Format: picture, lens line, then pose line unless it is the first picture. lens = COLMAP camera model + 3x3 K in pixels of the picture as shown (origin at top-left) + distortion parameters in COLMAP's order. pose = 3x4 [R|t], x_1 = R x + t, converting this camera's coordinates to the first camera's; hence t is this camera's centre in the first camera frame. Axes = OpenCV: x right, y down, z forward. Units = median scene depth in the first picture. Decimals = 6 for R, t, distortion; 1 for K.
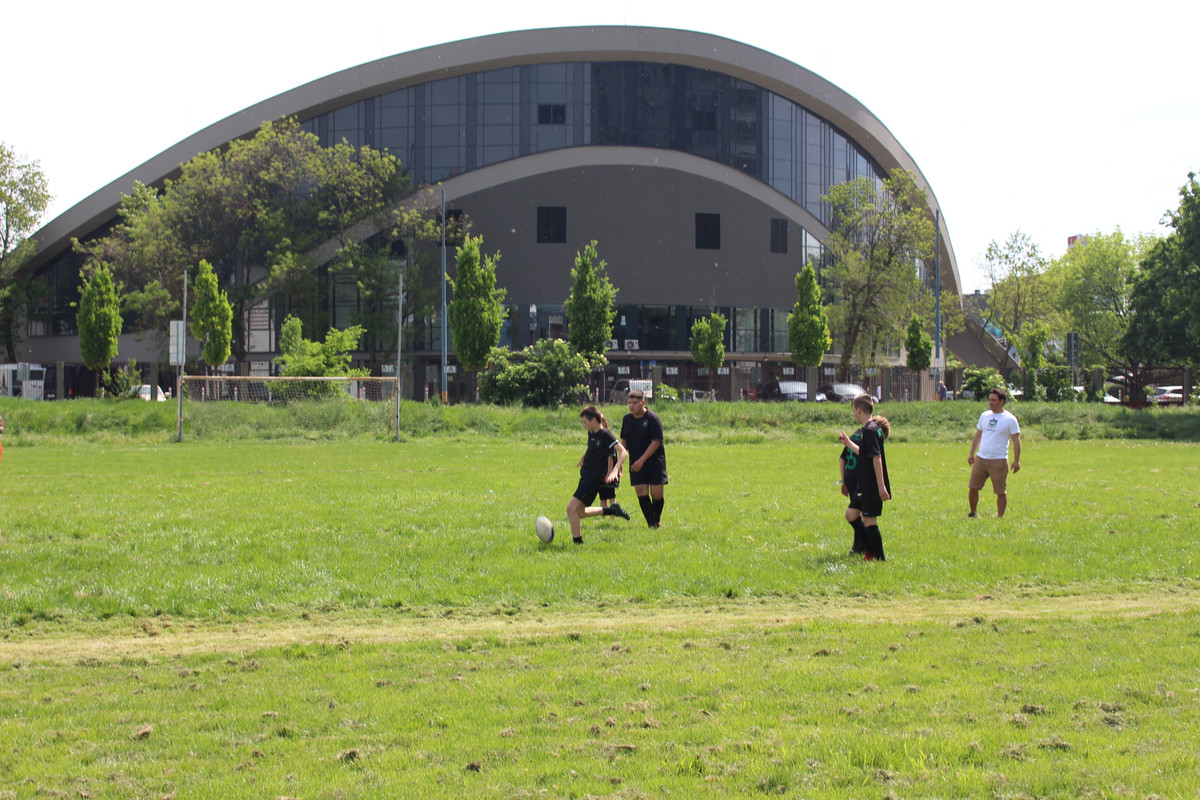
lens RADIAL K [[1858.4, 0, 595.3], [0, 1858.4, 406.5], [0, 0, 1]] dist [-0.060142, 0.167503]
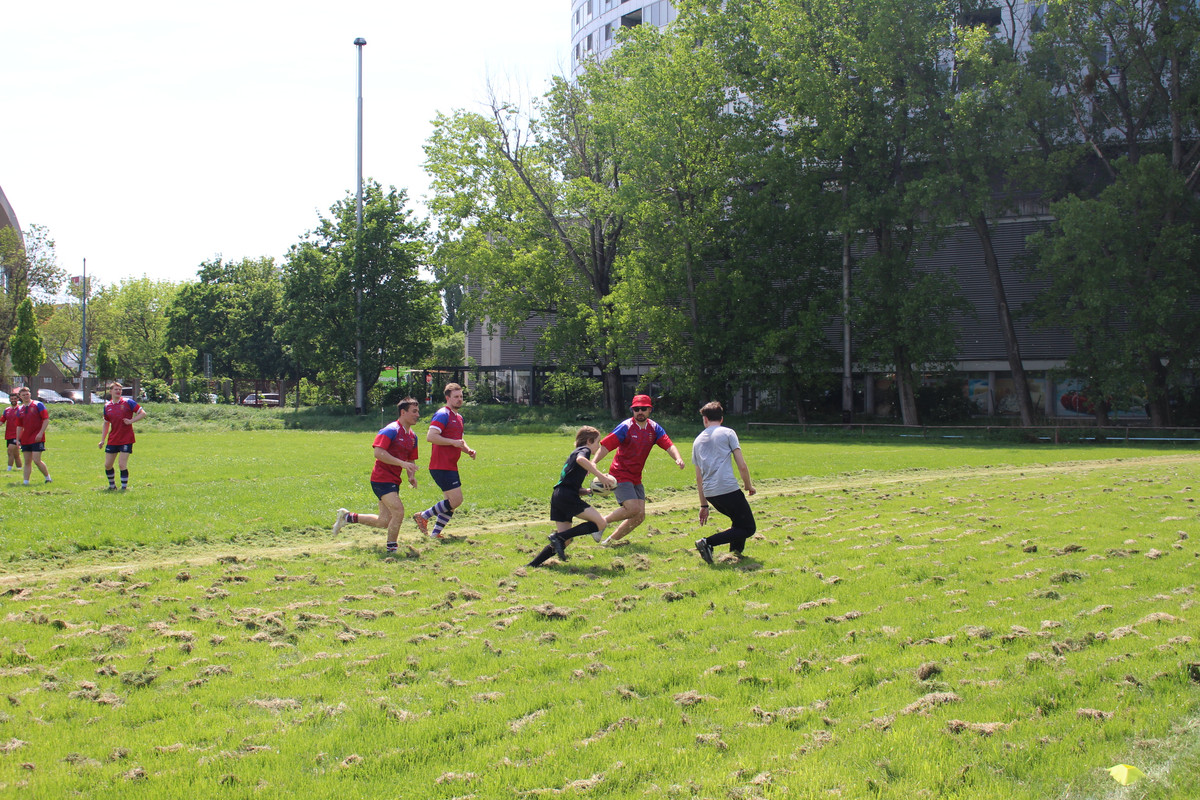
lens RADIAL K [[1491.6, 0, 595.7], [0, 1491.6, 397.2], [0, 0, 1]] dist [-0.095354, 0.114944]
pose [[0.783206, 0.006872, 0.621724, -0.215194], [-0.000742, 0.999949, -0.010118, 0.003414], [-0.621762, 0.007464, 0.783171, -0.056730]]
